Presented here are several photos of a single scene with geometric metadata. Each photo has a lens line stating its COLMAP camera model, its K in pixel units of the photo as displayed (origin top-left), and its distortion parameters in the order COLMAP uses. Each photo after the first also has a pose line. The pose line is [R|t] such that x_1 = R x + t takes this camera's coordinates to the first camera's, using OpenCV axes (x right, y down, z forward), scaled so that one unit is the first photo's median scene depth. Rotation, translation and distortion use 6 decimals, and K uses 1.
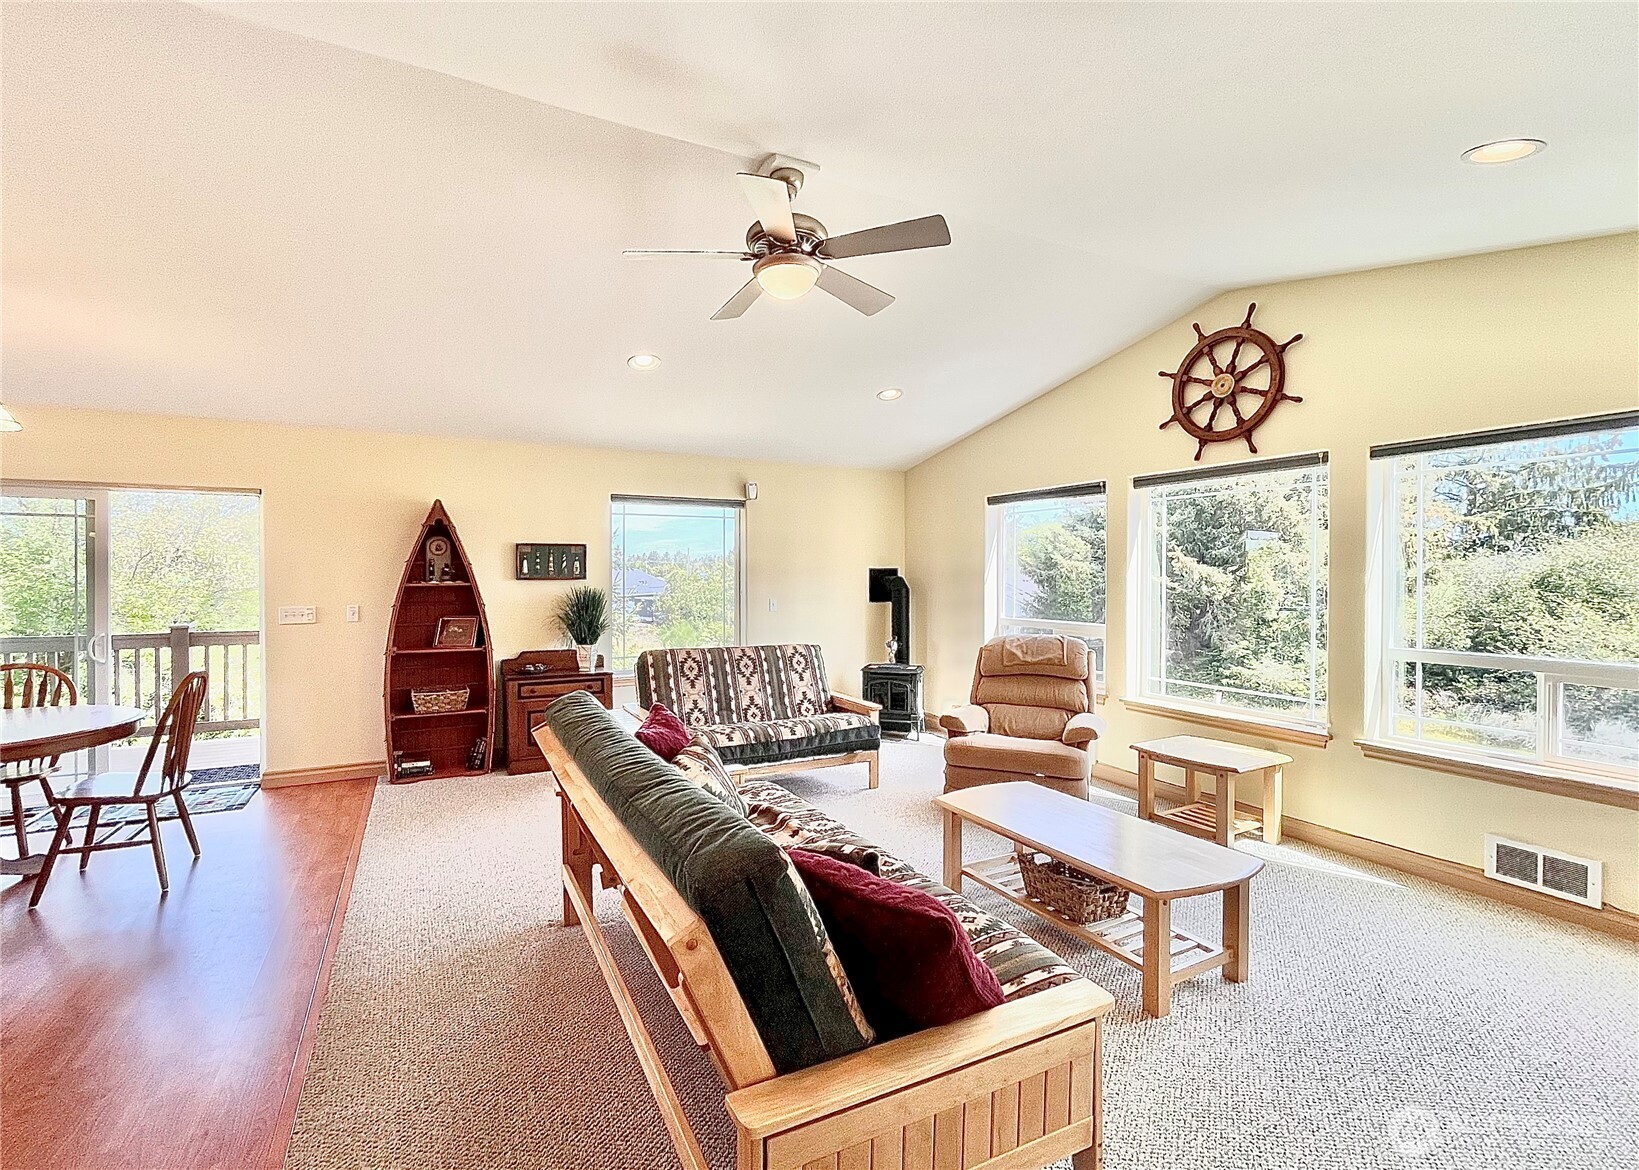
lens RADIAL K [[749.1, 0, 813.8], [0, 749.1, 580.2], [0, 0, 1]] dist [-0.002495, -0.000196]
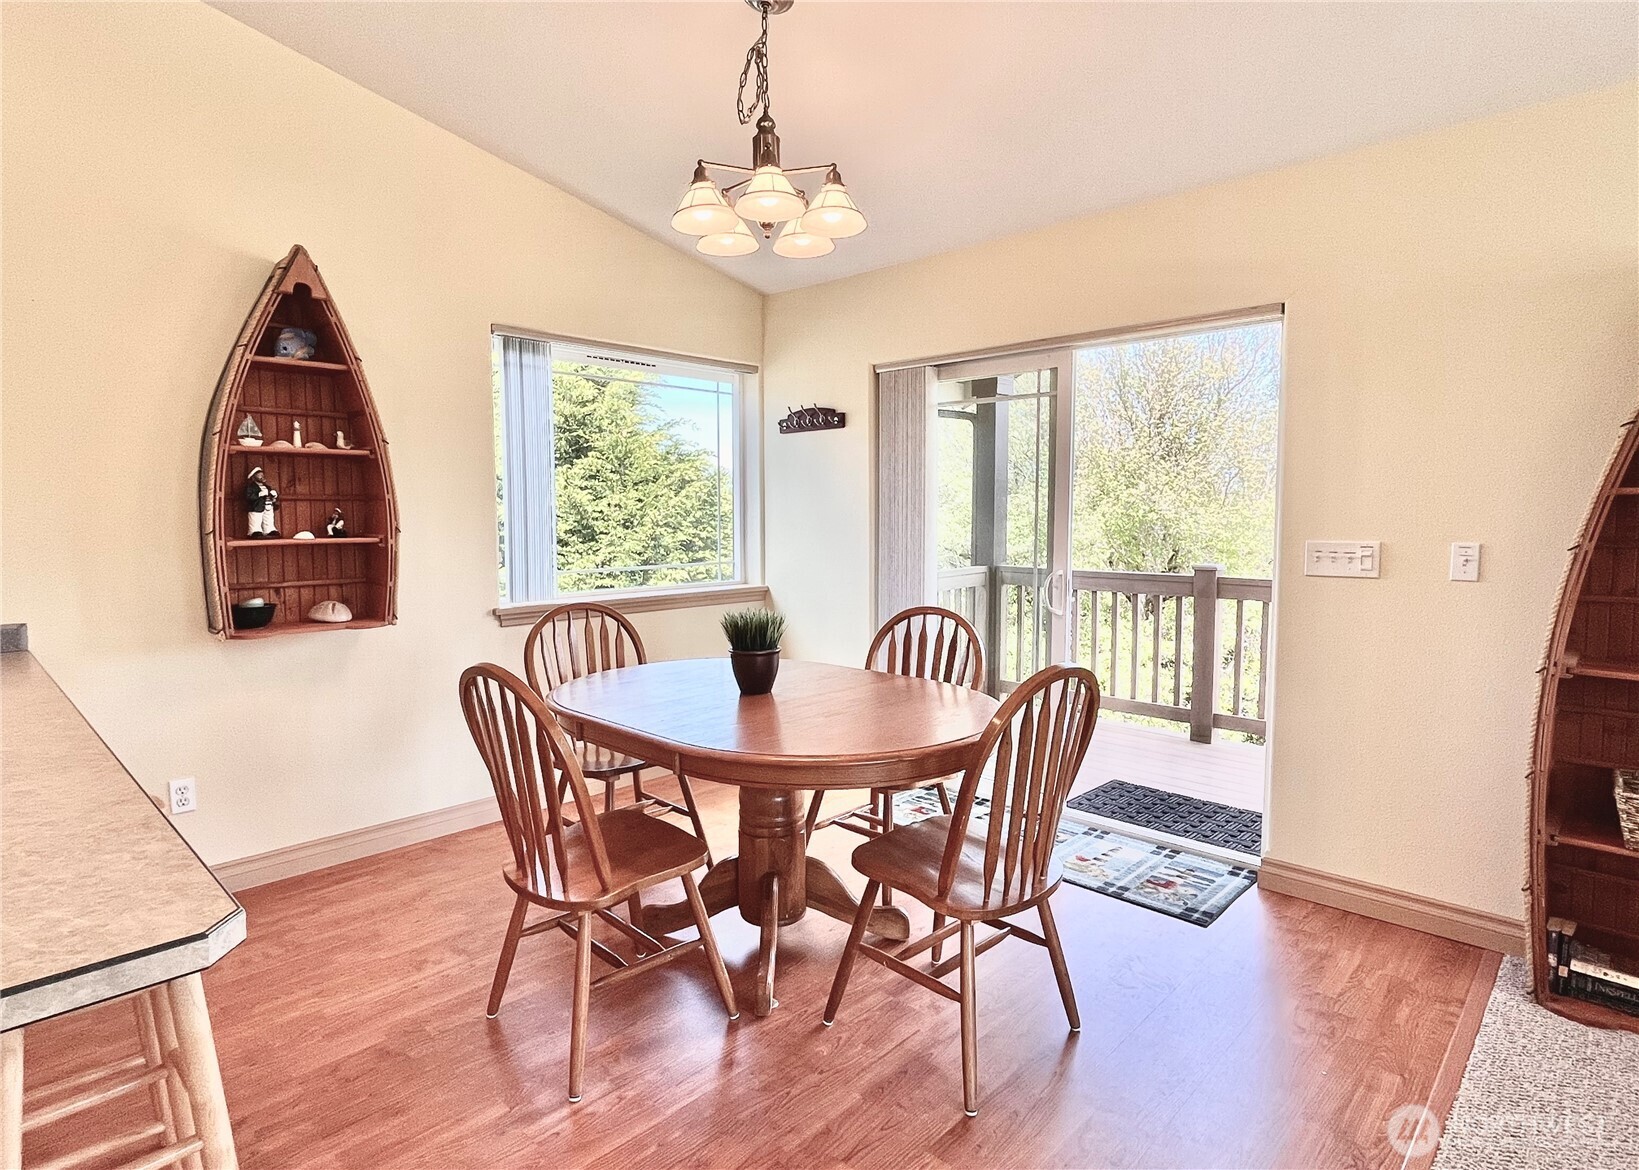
lens RADIAL K [[866.6, 0, 815.5], [0, 866.6, 580.7], [0, 0, 1]] dist [0.000322, 0.000946]
pose [[0.317917, 0.073196, -0.945289, -0.269649], [-0.006808, 0.997166, 0.074923, 0.021350], [0.948094, -0.017383, 0.317515, 0.499465]]
